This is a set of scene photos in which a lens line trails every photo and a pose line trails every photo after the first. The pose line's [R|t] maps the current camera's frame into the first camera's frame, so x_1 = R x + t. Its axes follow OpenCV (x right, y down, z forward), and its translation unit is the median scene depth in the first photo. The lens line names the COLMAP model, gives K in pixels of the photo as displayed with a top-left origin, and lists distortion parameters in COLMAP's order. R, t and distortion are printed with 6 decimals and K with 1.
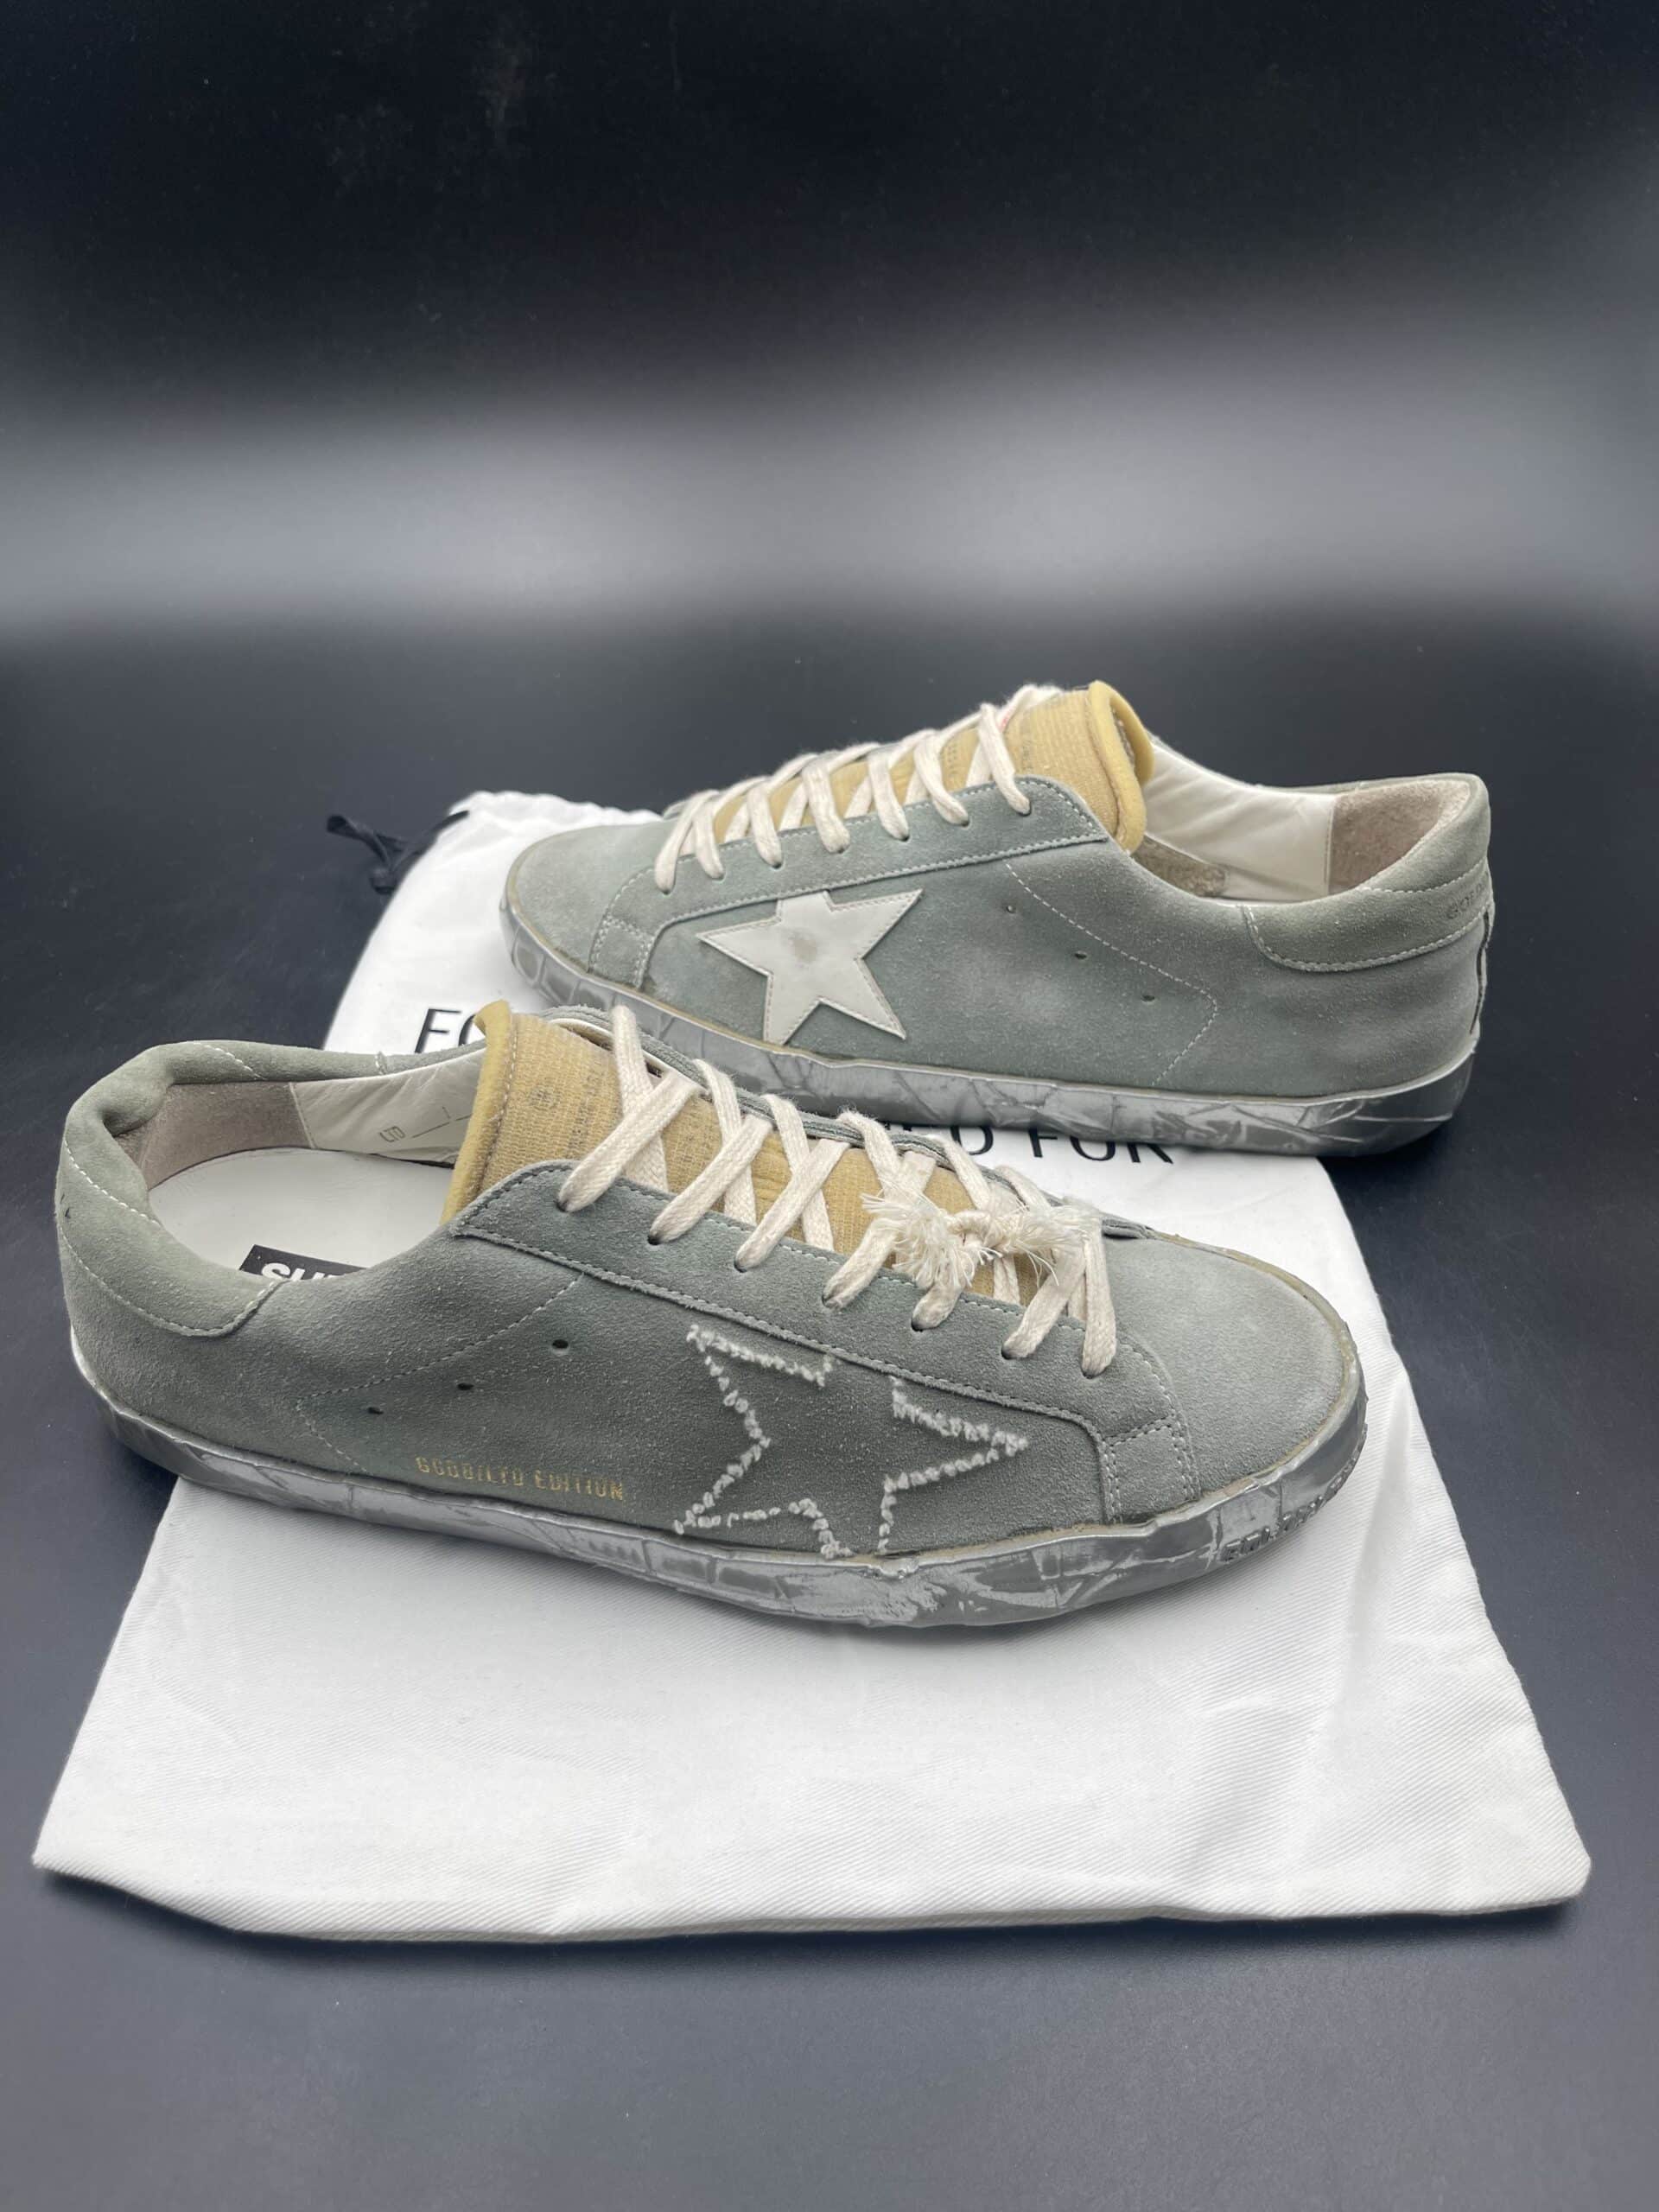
lens RADIAL K [[1675.3, 0, 810.2], [0, 1675.3, 1109.8], [0, 0, 1]] dist [0.058514, -0.101272]
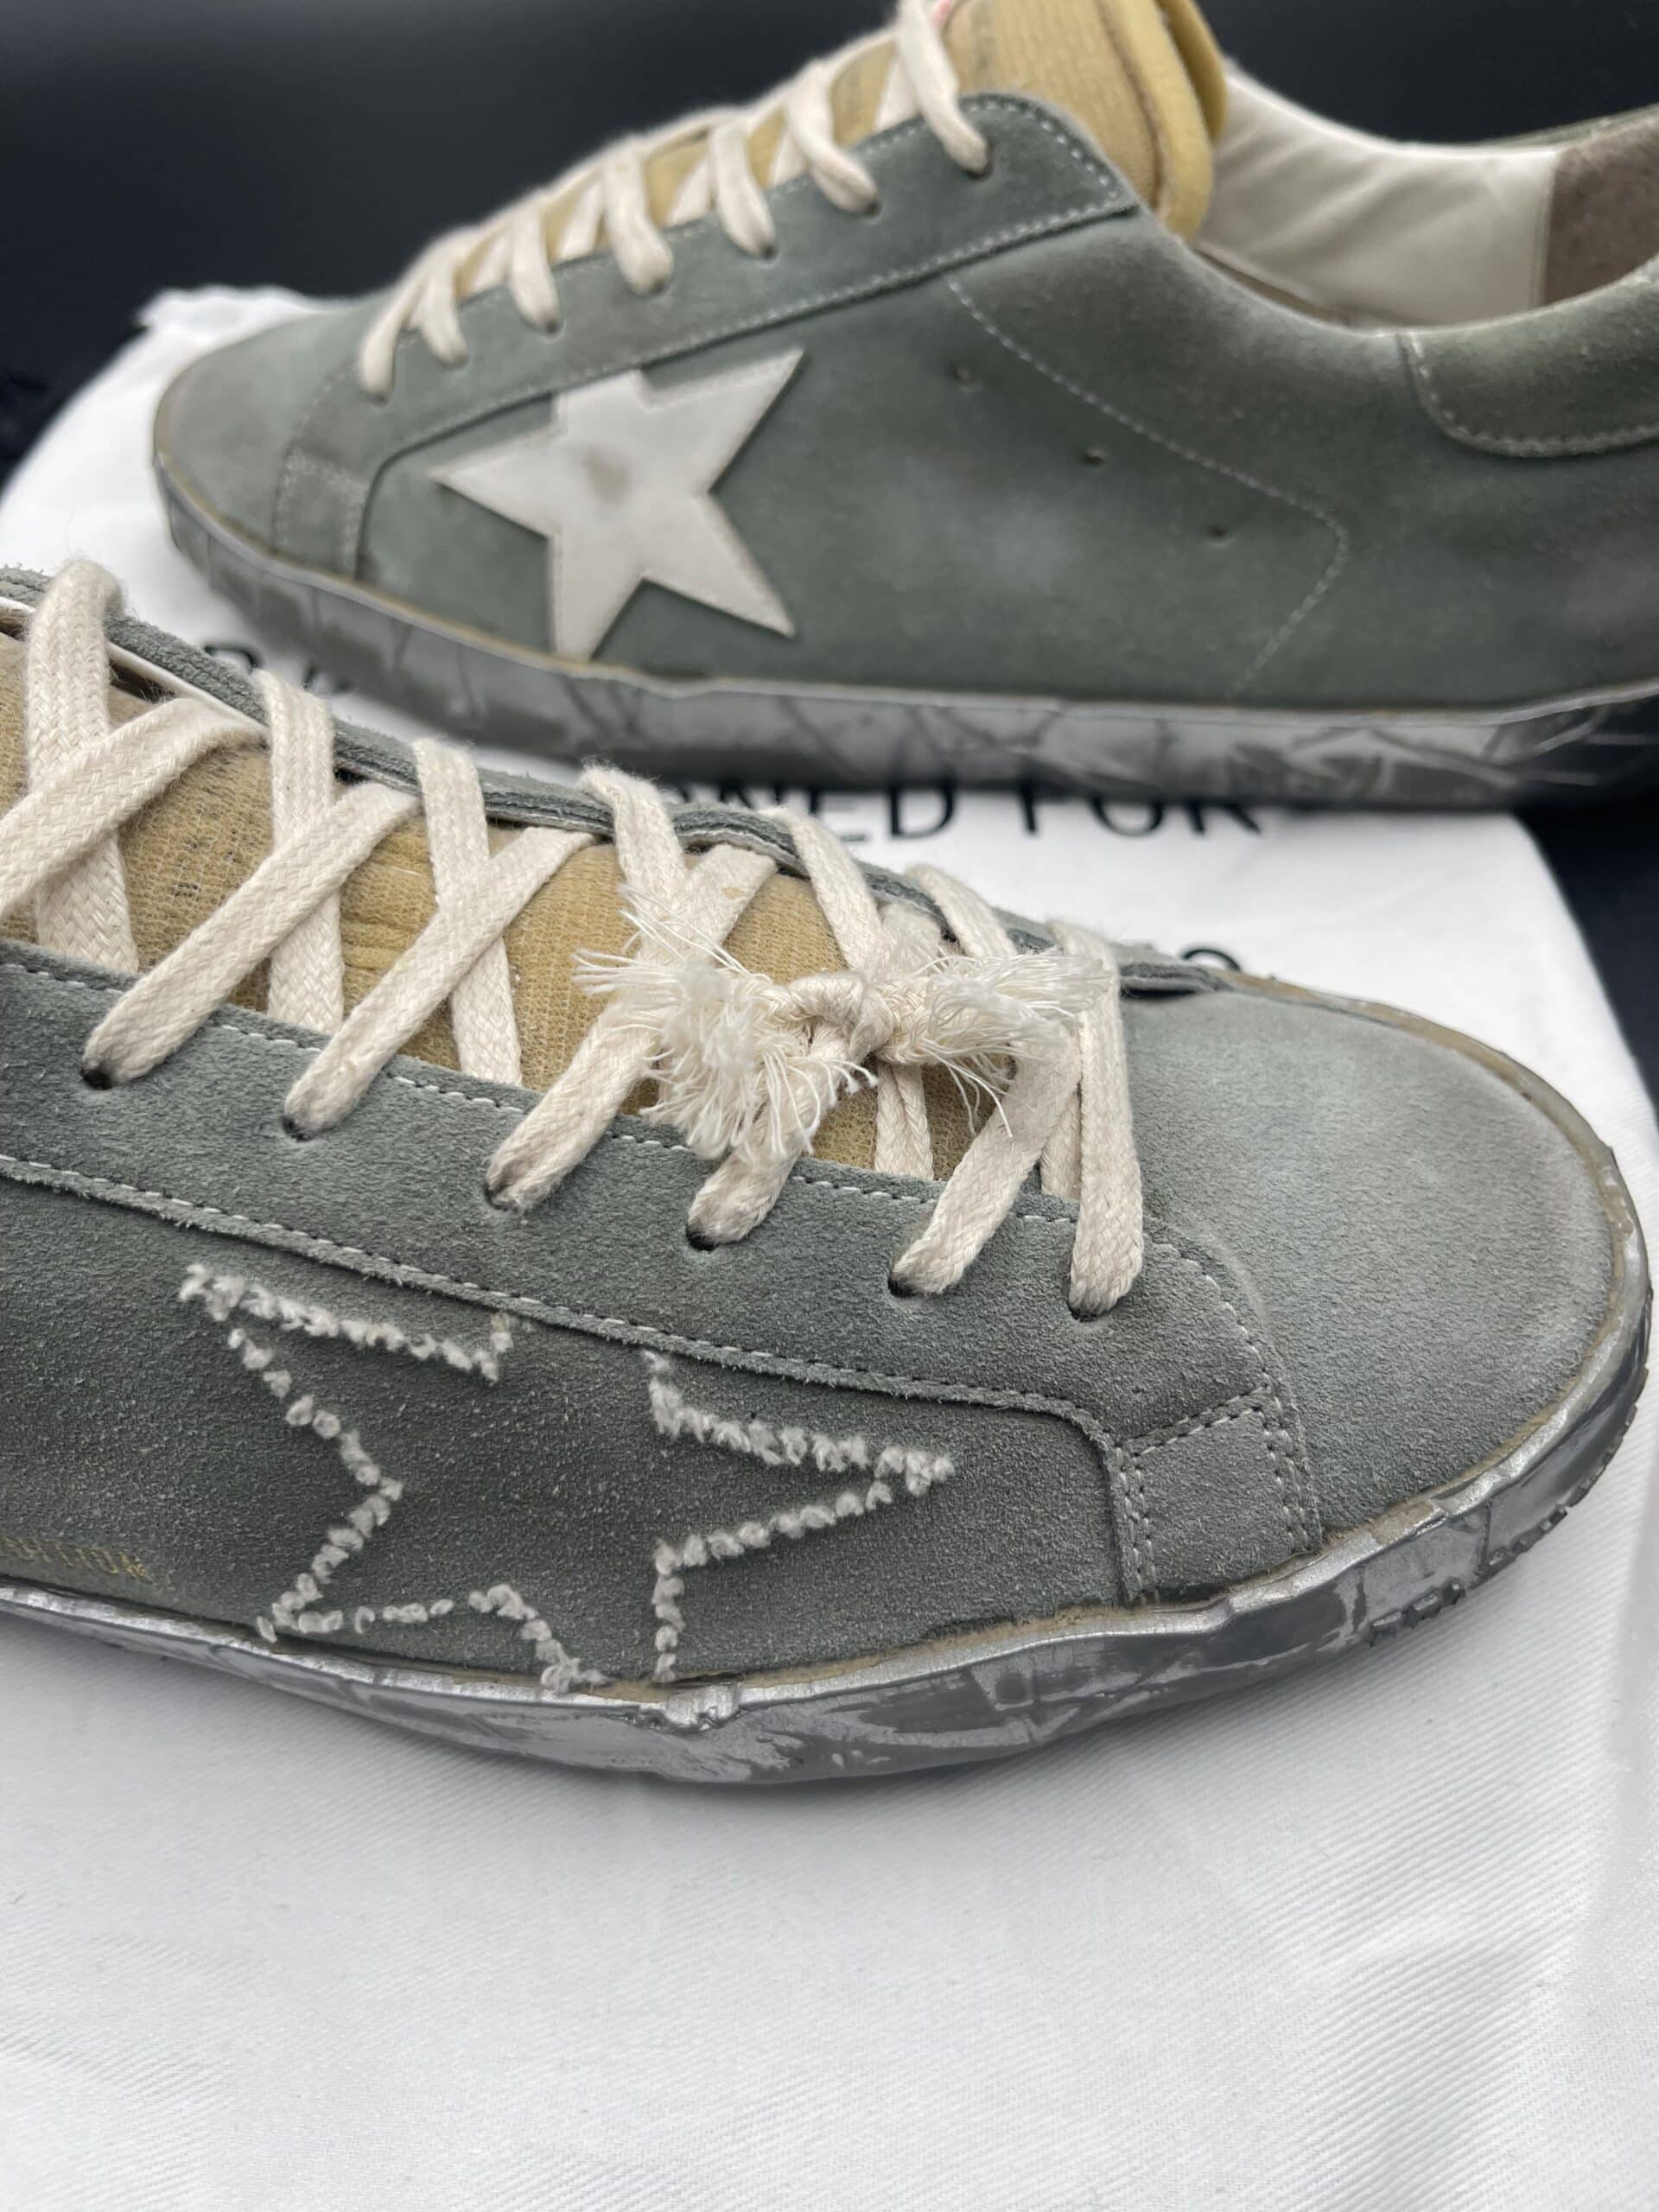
lens RADIAL K [[1703.8, 0, 818.0], [0, 1703.8, 1119.5], [0, 0, 1]] dist [0.047579, -0.107616]
pose [[0.998328, -0.040132, -0.041589, 0.097945], [0.047473, 0.979843, 0.194044, 0.007504], [0.032963, -0.195694, 0.980111, 0.466701]]
